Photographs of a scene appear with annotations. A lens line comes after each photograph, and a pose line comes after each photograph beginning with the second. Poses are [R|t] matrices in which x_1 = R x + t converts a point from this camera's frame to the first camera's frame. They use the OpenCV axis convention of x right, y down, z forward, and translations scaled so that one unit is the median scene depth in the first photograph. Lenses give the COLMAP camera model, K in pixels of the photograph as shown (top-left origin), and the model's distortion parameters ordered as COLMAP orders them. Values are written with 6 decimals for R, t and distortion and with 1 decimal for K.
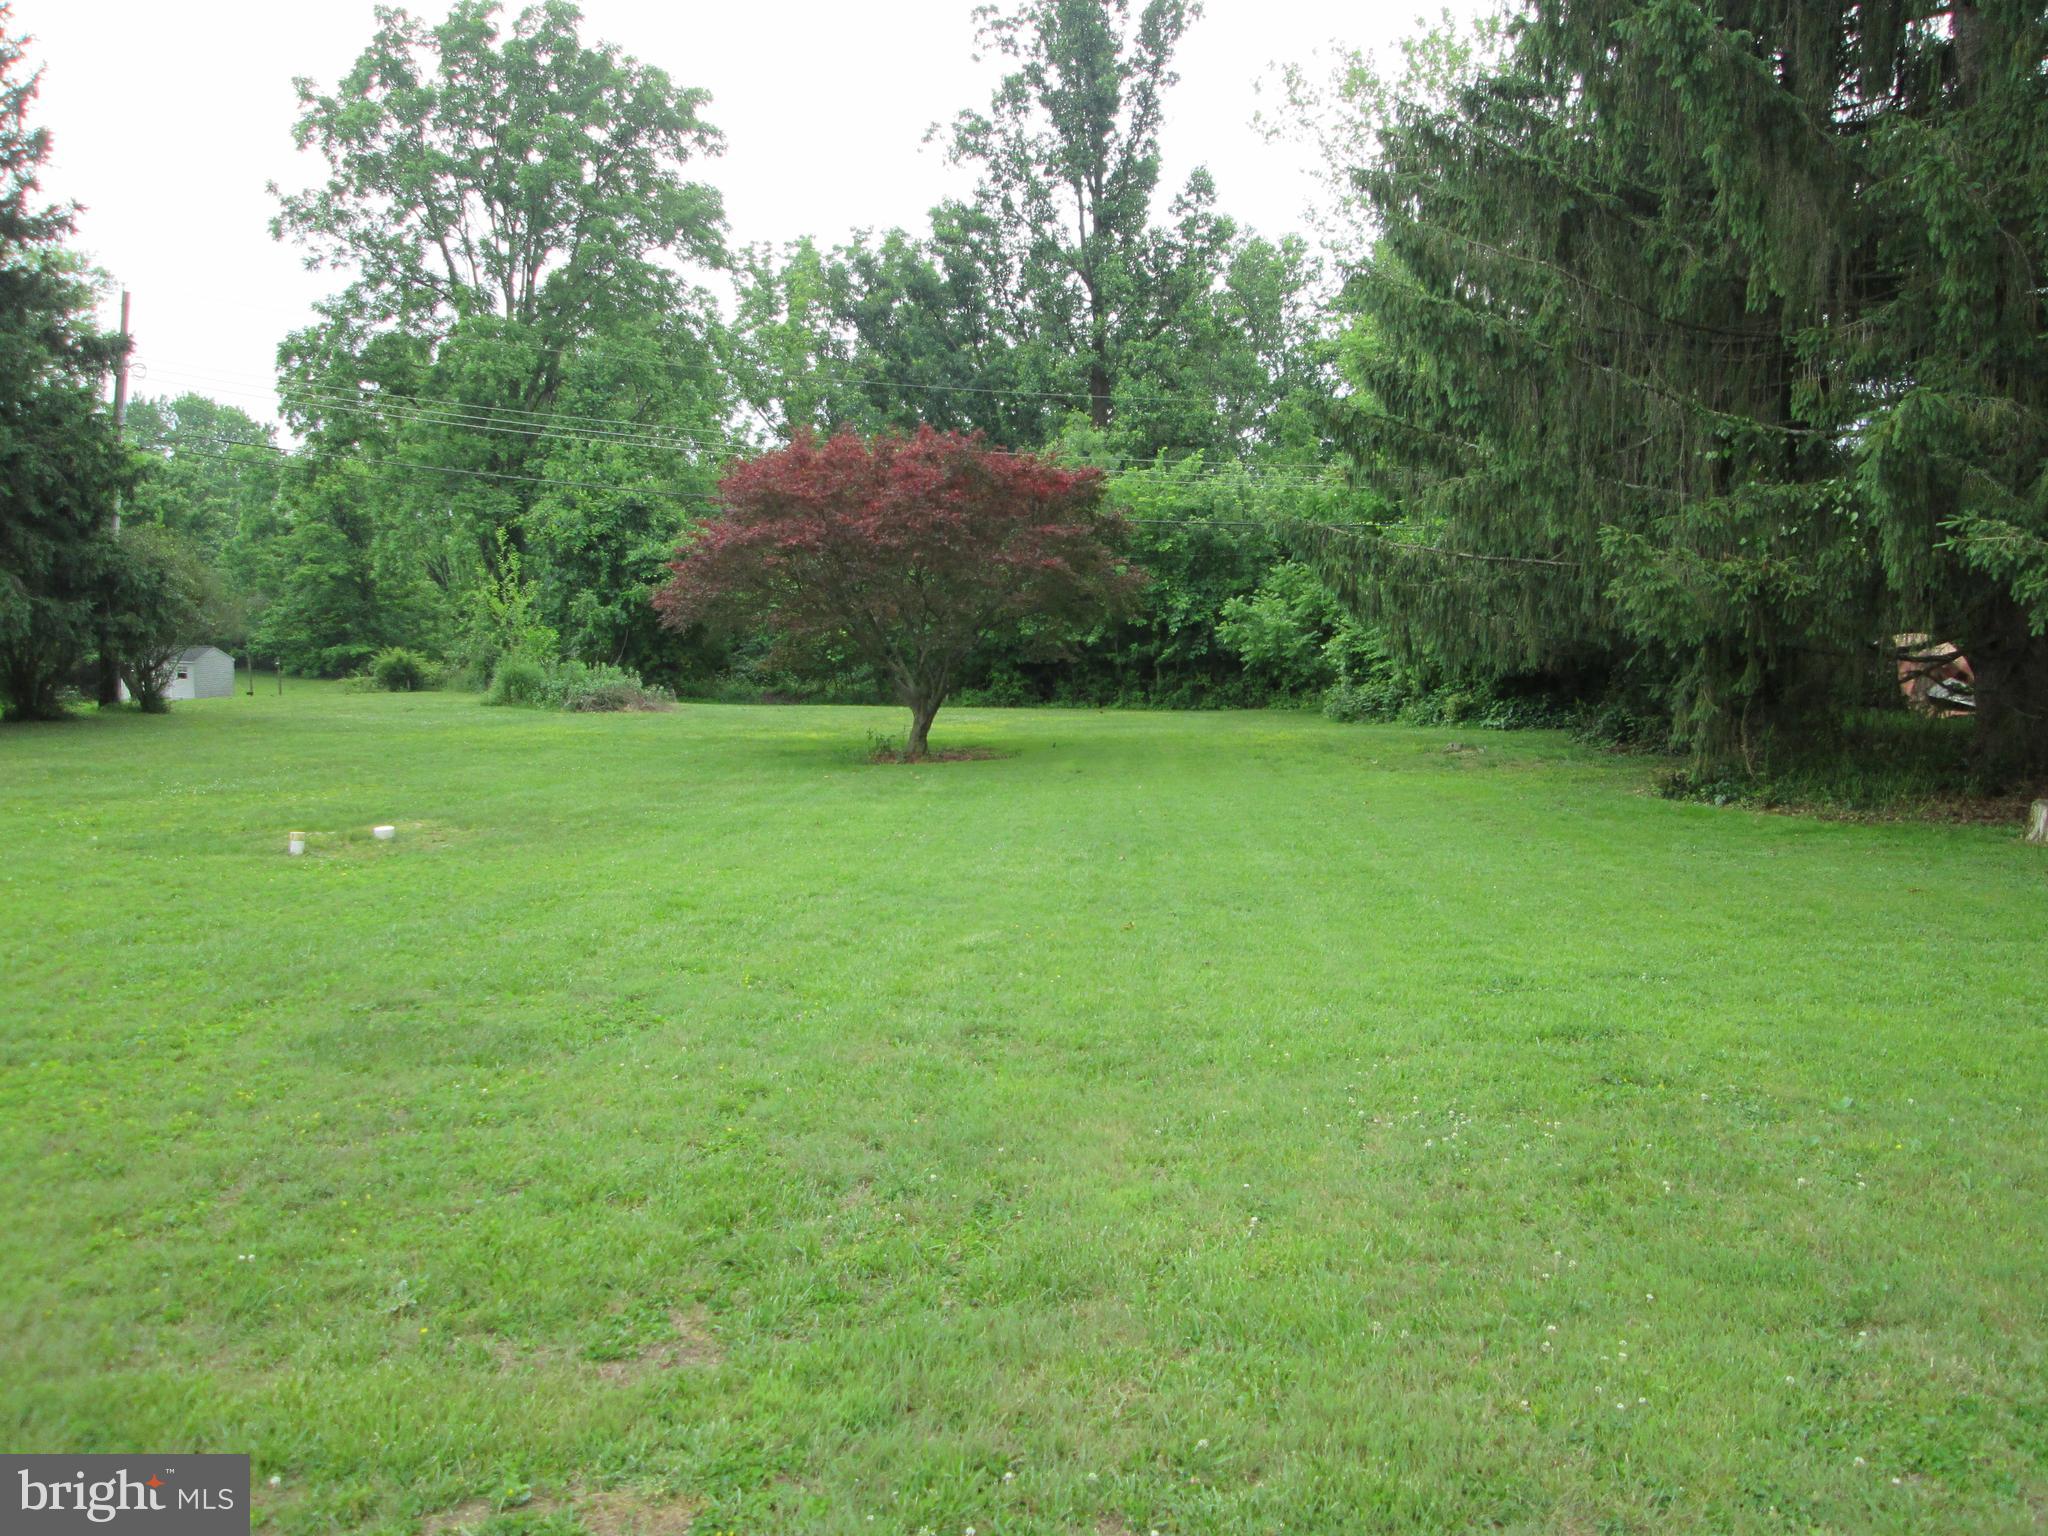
lens RADIAL K [[1670.3, 0, 1024.0], [0, 1670.3, 768.0], [0, 0, 1]] dist [0.001813, -0.196034]
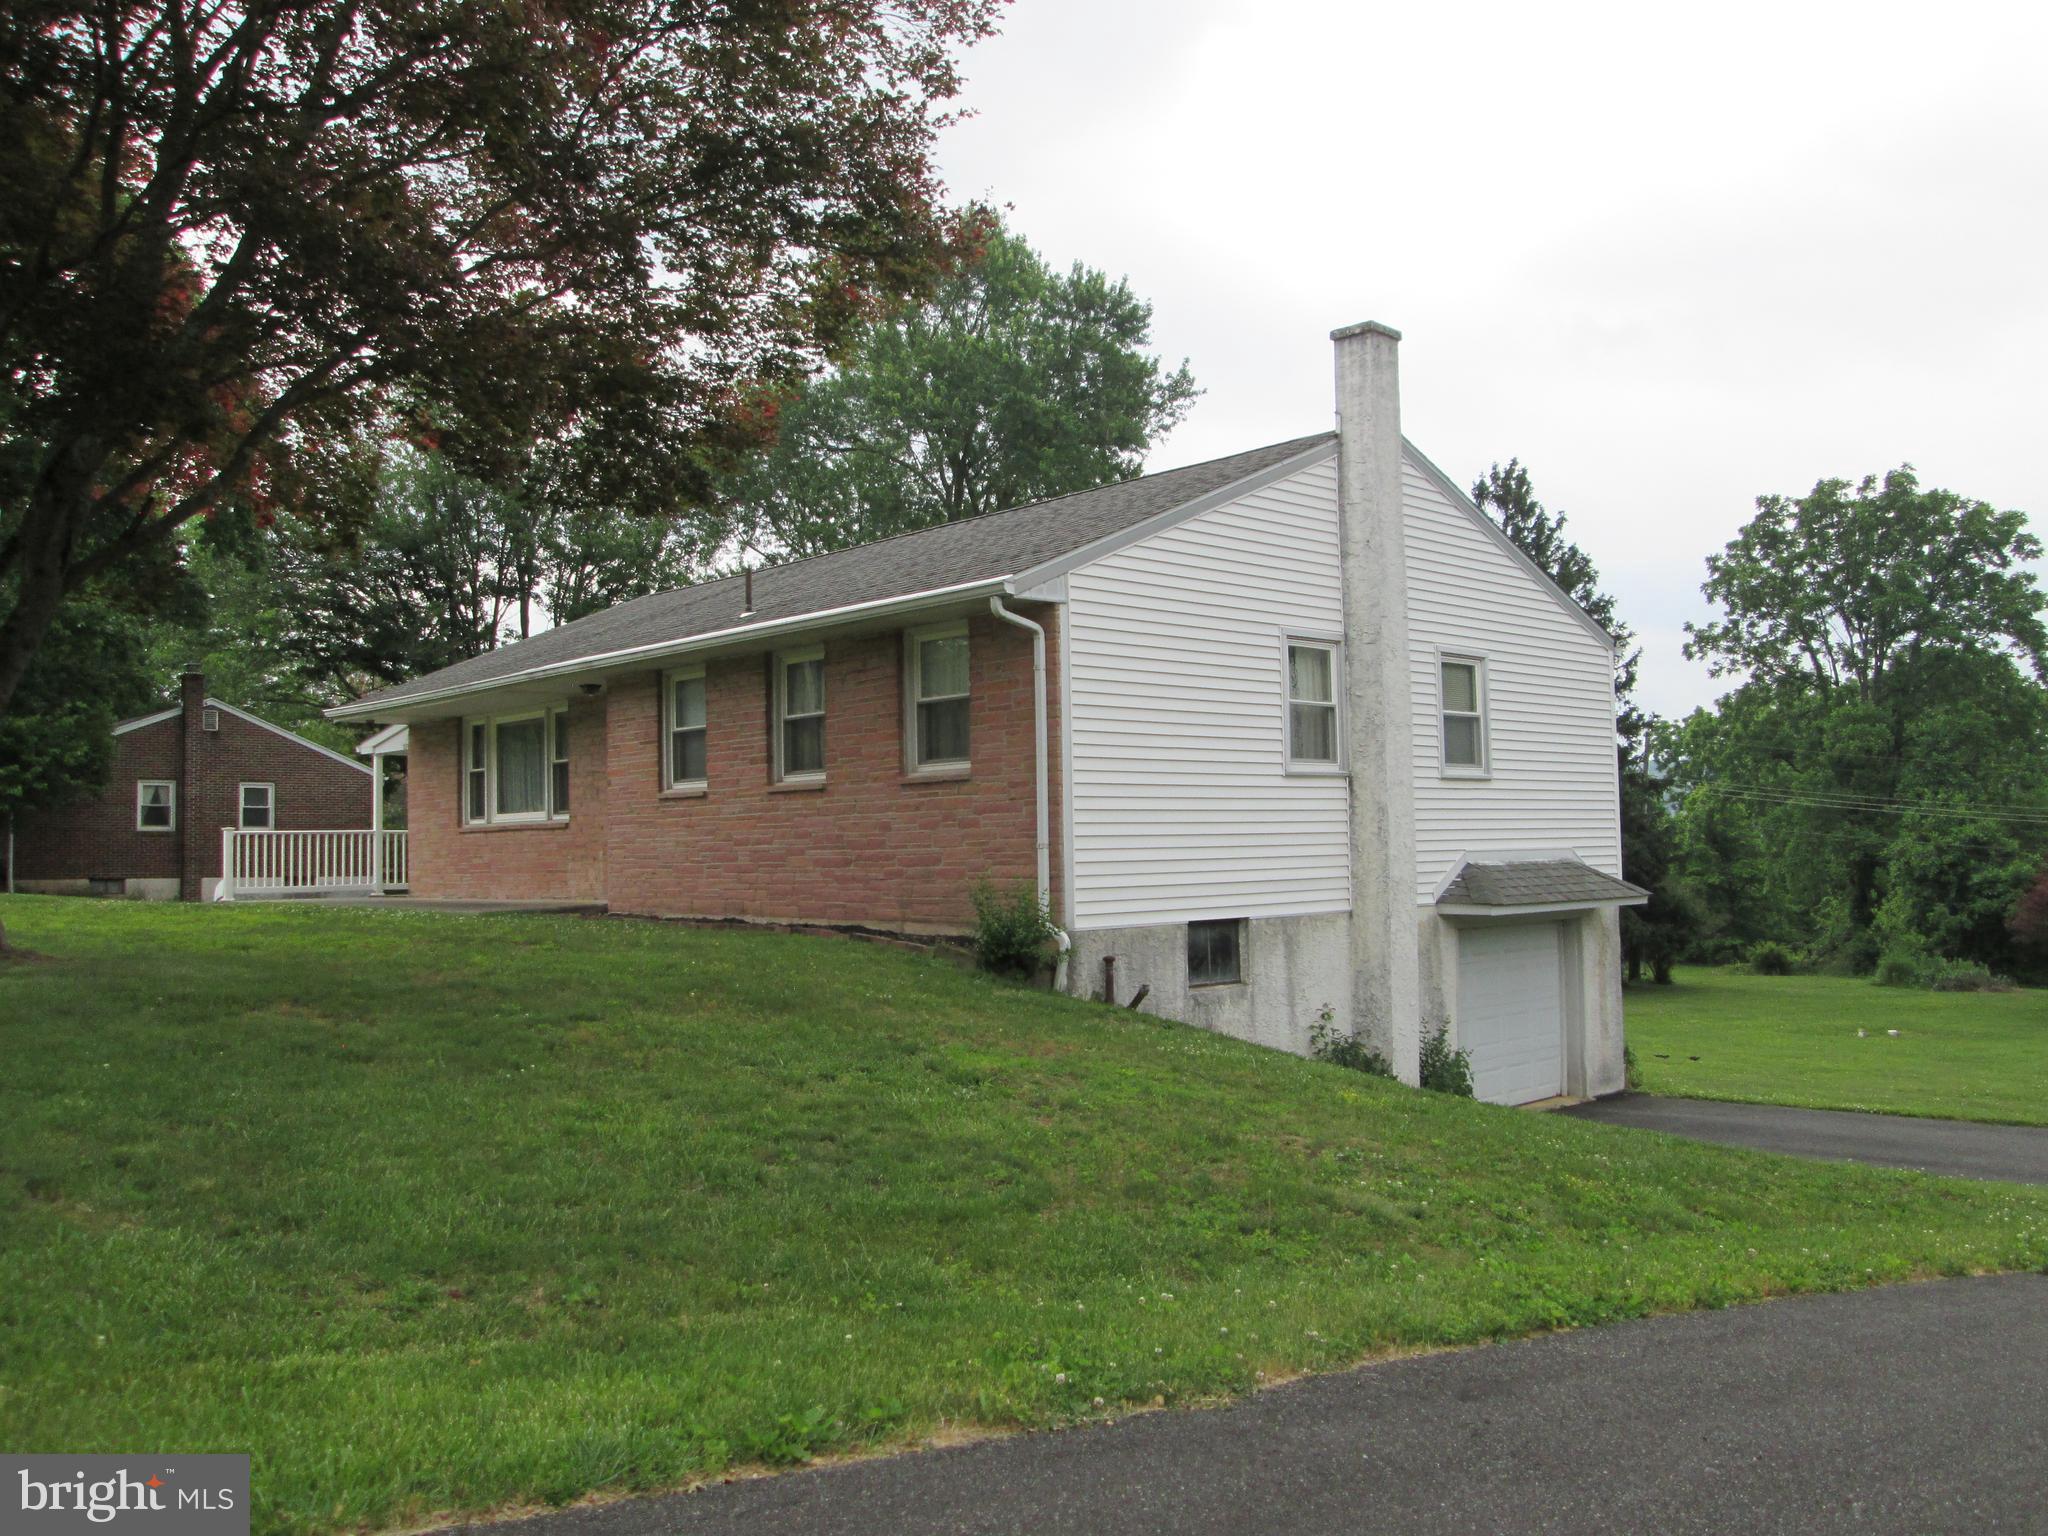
lens RADIAL K [[1669.6, 0, 988.3], [0, 1669.6, 767.2], [0, 0, 1]] dist [-0.064277, 0.043224]
pose [[0.729573, -0.057541, -0.681478, 0.085921], [-0.059595, 0.987315, -0.147165, 0.025521], [0.681302, 0.147980, 0.716889, -0.476372]]
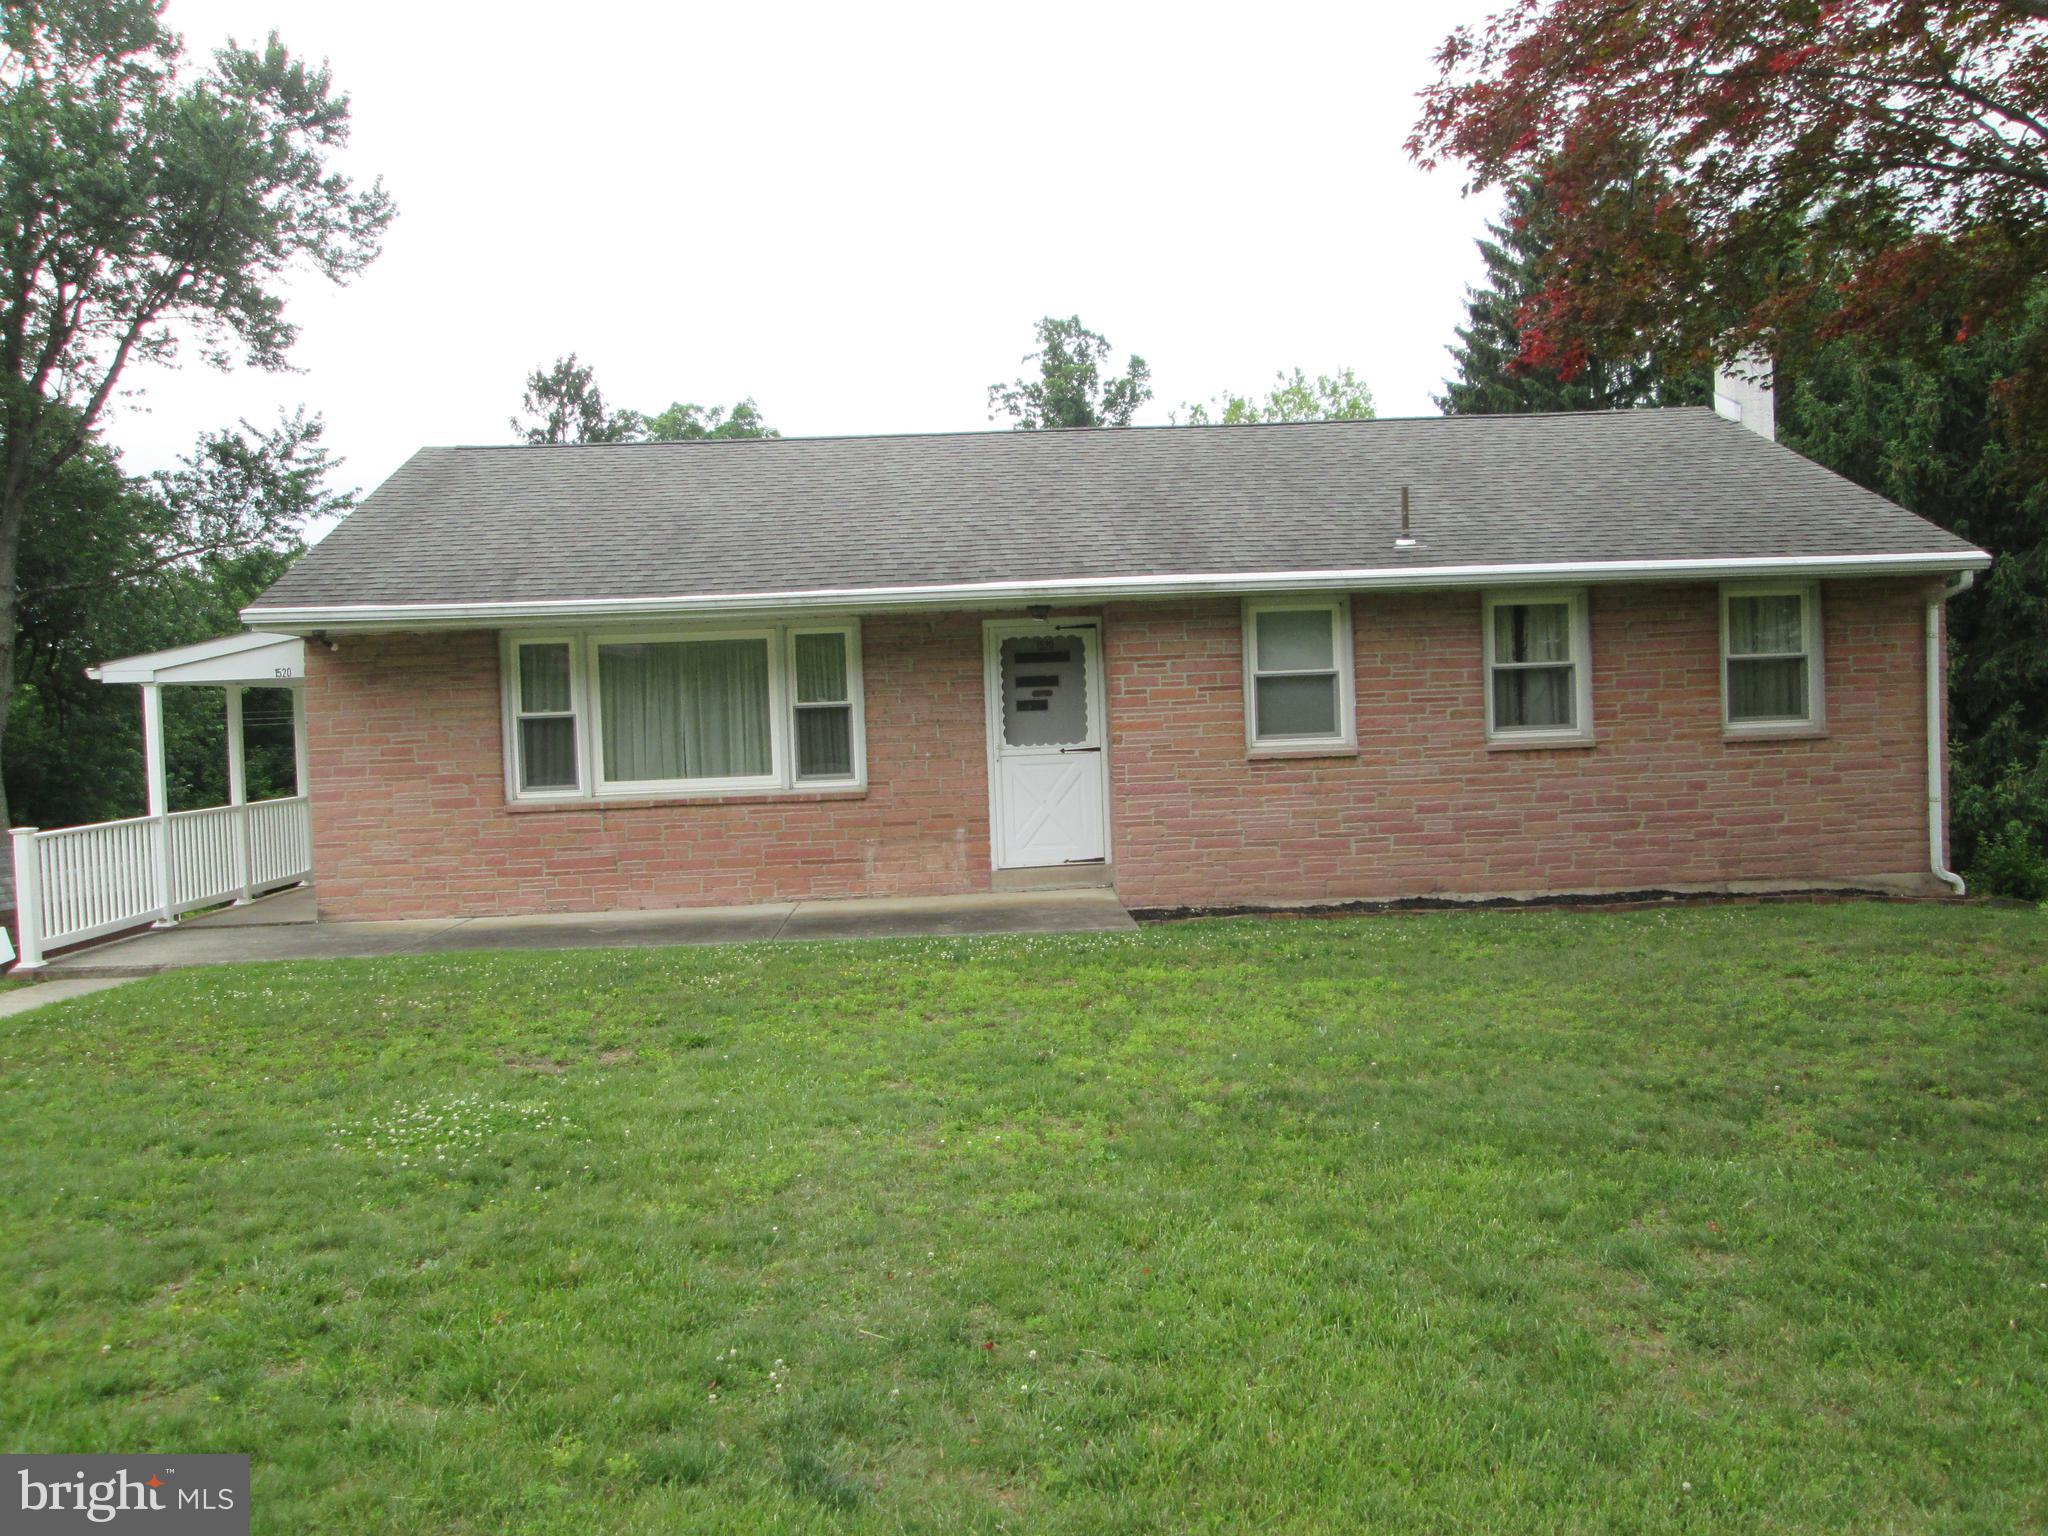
lens RADIAL K [[1705.0, 0, 1024.0], [0, 1705.0, 768.0], [0, 0, 1]] dist [-0.059463, 0.002699]
pose [[0.990617, -0.052652, 0.126121, -0.241272], [0.063498, 0.994476, -0.083576, 0.009328], [-0.121024, 0.090800, 0.988488, -0.541146]]
